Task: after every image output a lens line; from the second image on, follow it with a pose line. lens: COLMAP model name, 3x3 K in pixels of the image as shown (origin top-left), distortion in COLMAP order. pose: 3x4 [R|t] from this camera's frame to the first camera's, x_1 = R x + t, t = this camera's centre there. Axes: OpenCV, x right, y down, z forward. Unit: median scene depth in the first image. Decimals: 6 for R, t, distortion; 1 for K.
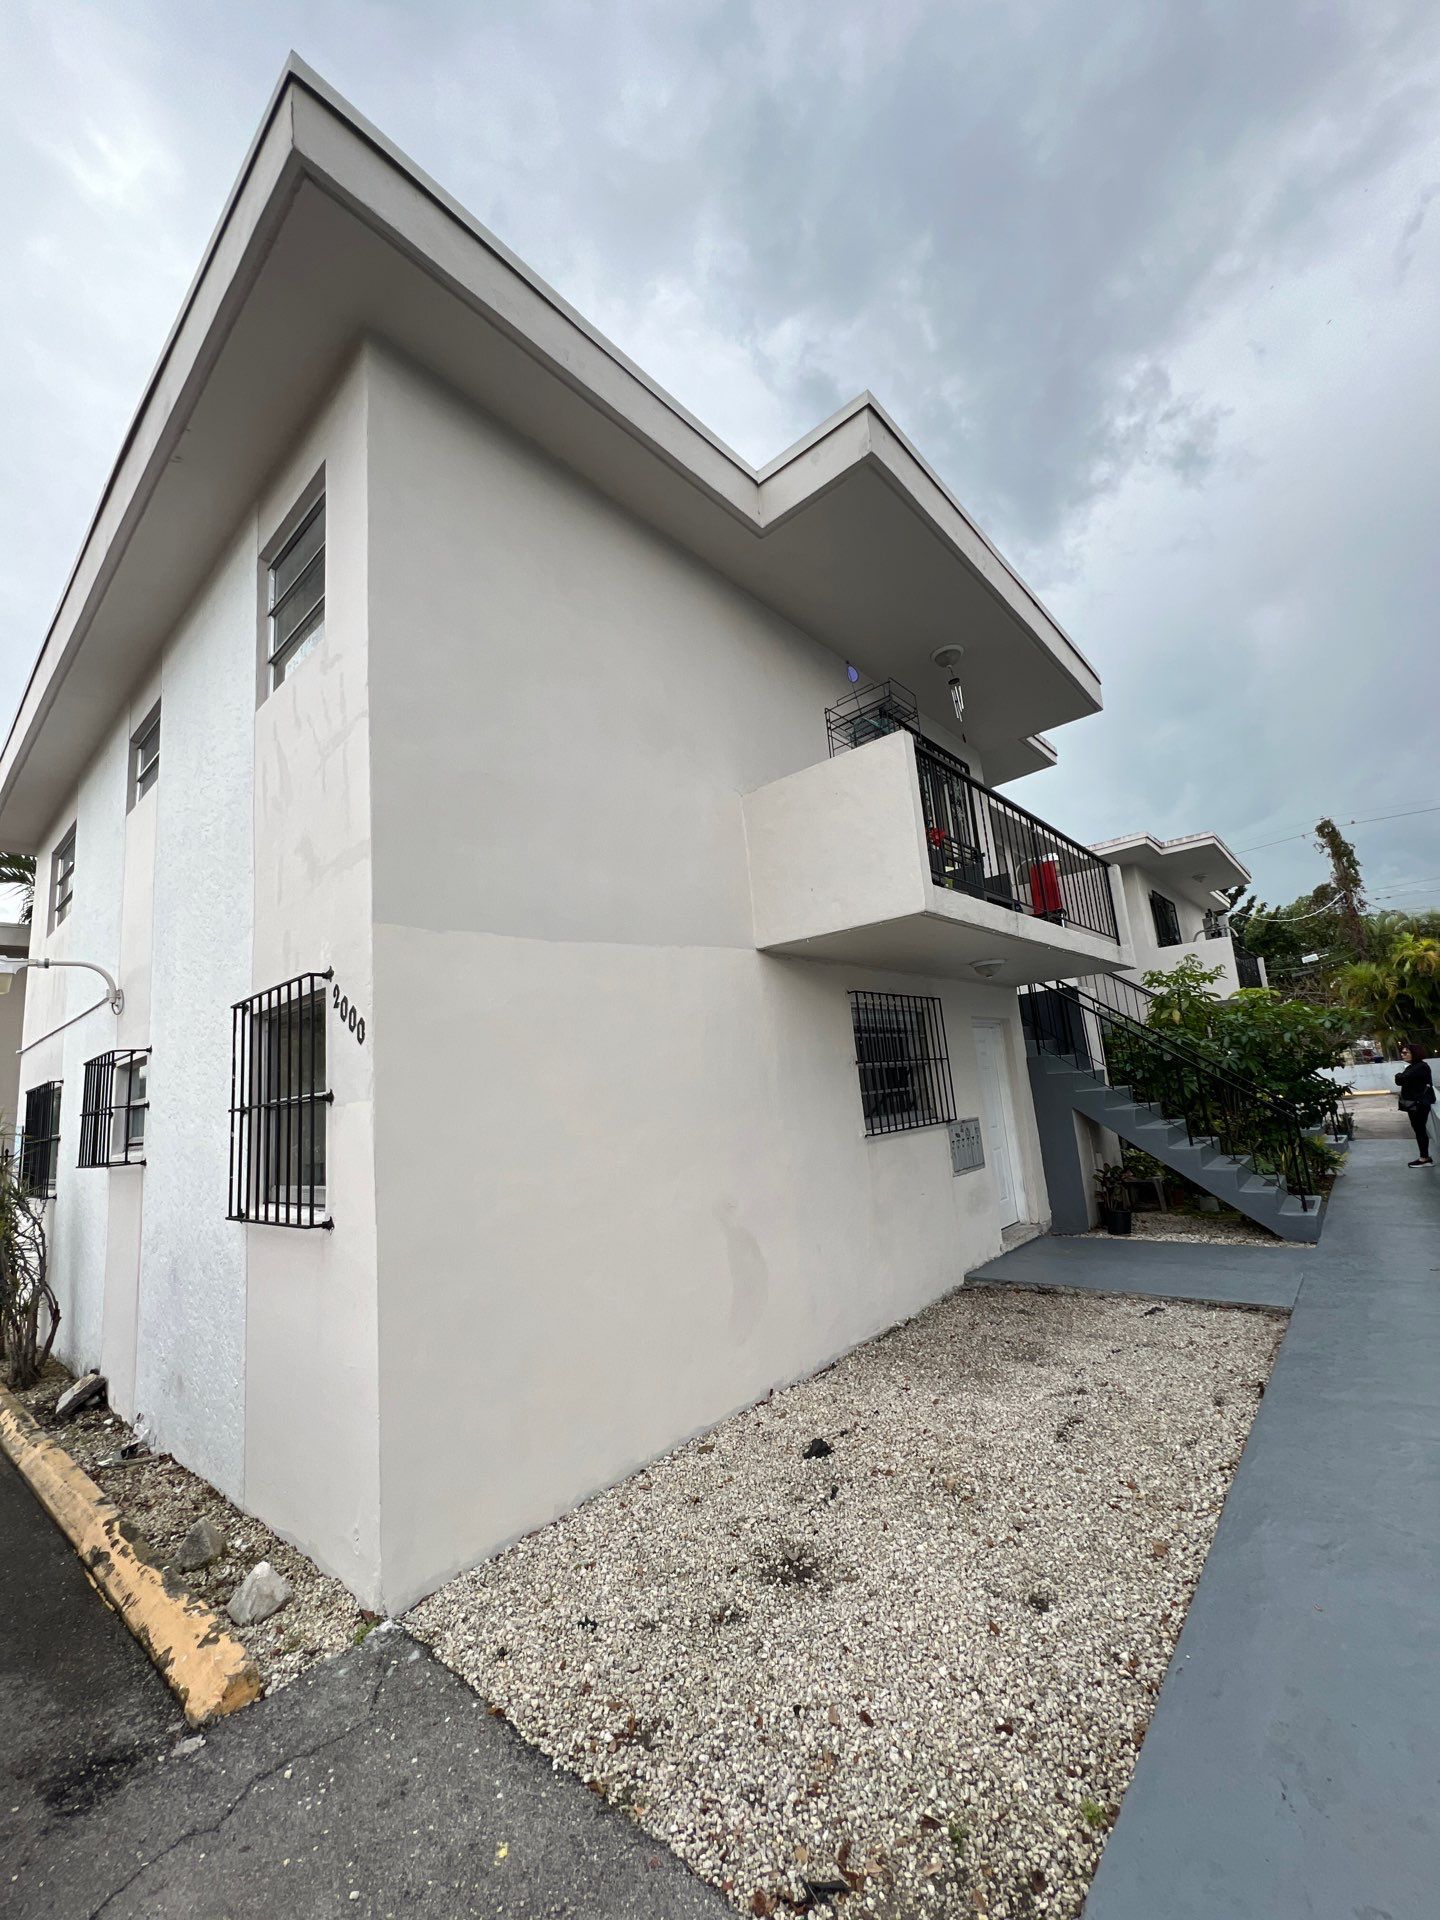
lens RADIAL K [[770.7, 0, 723.8], [0, 770.7, 963.4], [0, 0, 1]] dist [-0.000095, 0.000027]
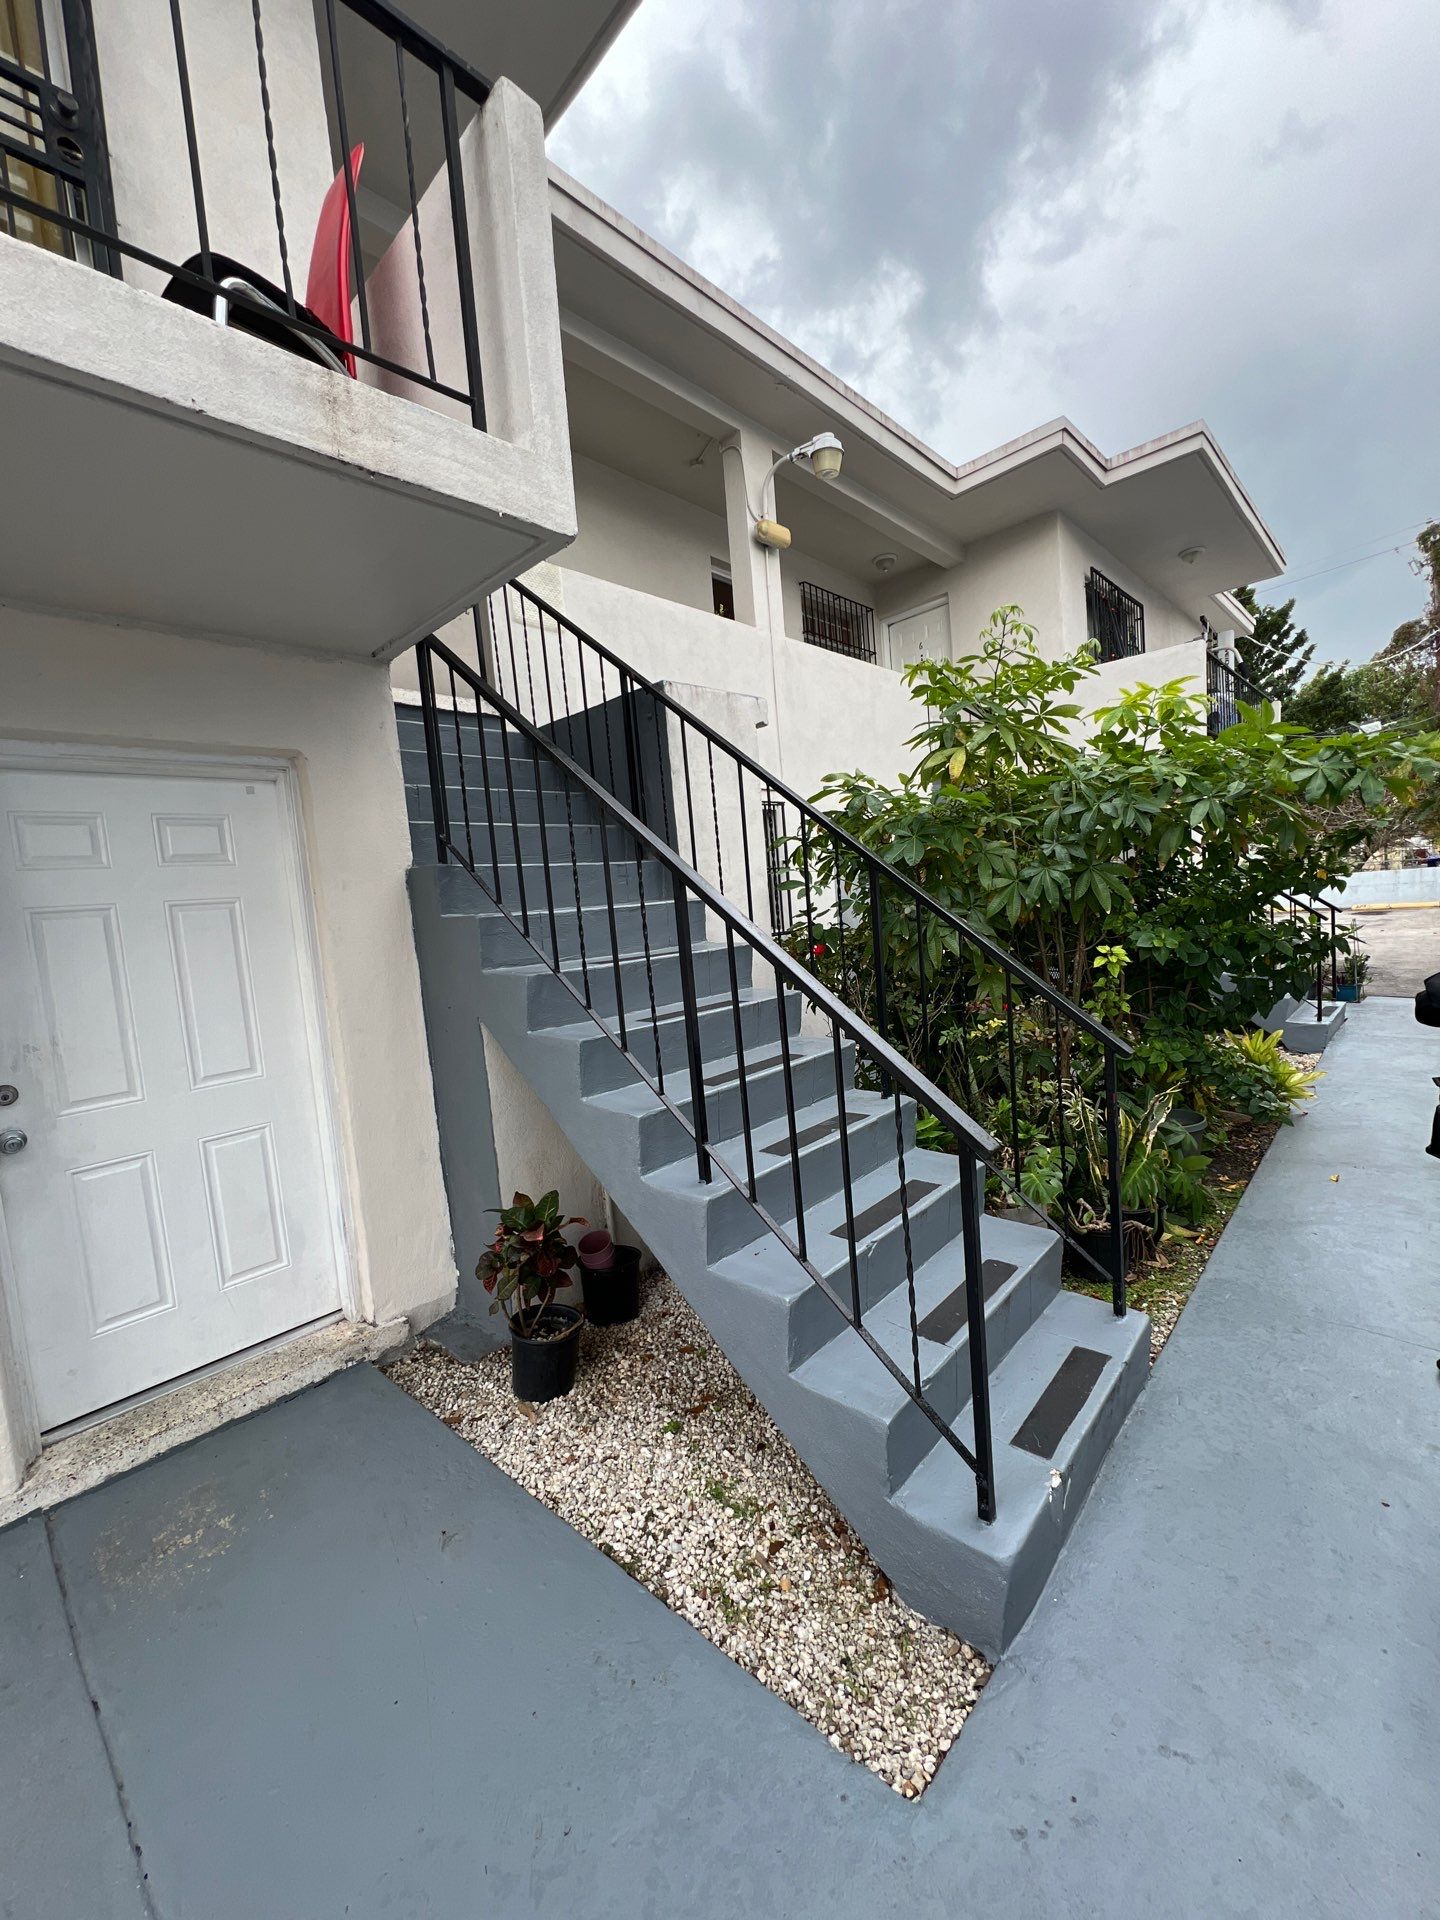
lens RADIAL K [[770.7, 0, 723.8], [0, 770.7, 963.4], [0, 0, 1]] dist [-0.000095, 0.000027]
pose [[0.999221, 0.006265, -0.038976, 0.308610], [0.003799, 0.967485, 0.252899, 0.042182], [0.039293, -0.252850, 0.966707, 0.366177]]
